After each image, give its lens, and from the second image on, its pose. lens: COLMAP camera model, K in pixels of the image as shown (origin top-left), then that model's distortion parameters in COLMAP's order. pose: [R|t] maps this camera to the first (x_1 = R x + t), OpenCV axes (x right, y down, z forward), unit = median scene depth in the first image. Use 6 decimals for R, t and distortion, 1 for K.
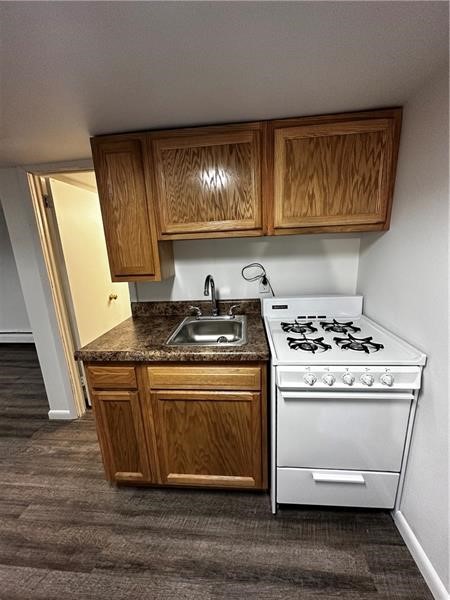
lens RADIAL K [[238.8, 0, 223.2], [0, 238.8, 299.2], [0, 0, 1]] dist [-0.000025, -0.000144]
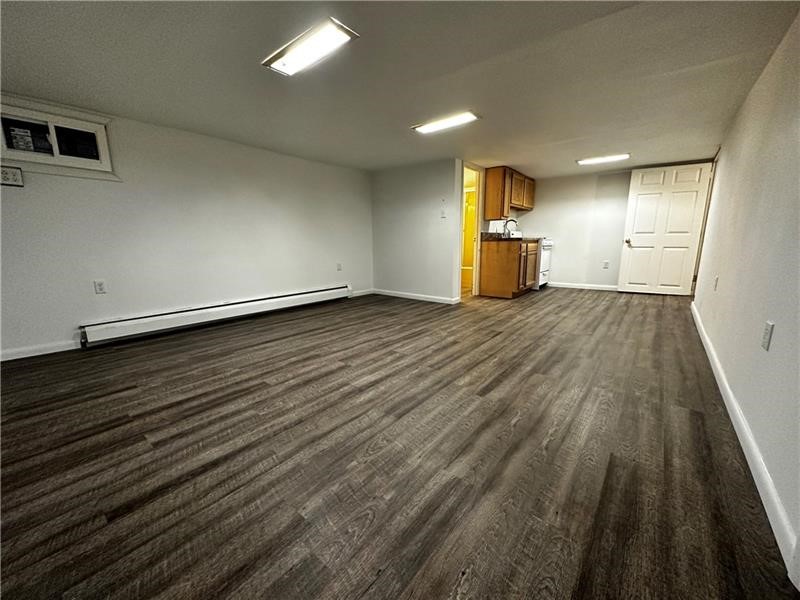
lens RADIAL K [[318.4, 0, 400.0], [0, 318.4, 300.0], [0, 0, 1]] dist [-0.000025, -0.000144]
pose [[0.557018, -0.118308, 0.822030, -4.747616], [0.165293, 0.985792, 0.029872, 0.592618], [-0.813885, 0.119237, 0.568660, 0.051531]]
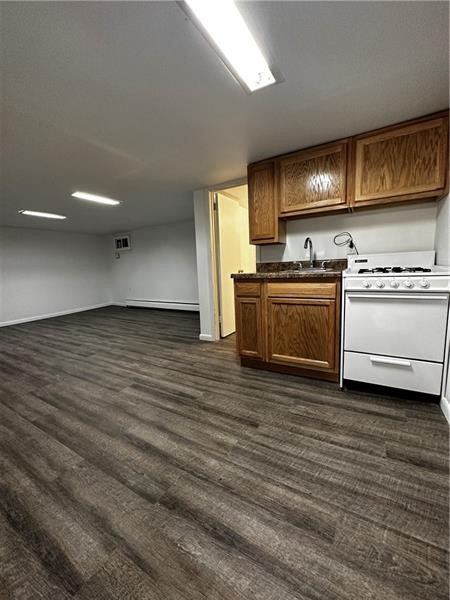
lens RADIAL K [[238.8, 0, 223.2], [0, 238.8, 299.2], [0, 0, 1]] dist [-0.000025, -0.000144]
pose [[0.903954, 0.065414, -0.422596, 0.143322], [-0.095081, 0.994239, -0.049484, 0.503872], [0.416925, 0.084912, 0.904966, -0.725318]]
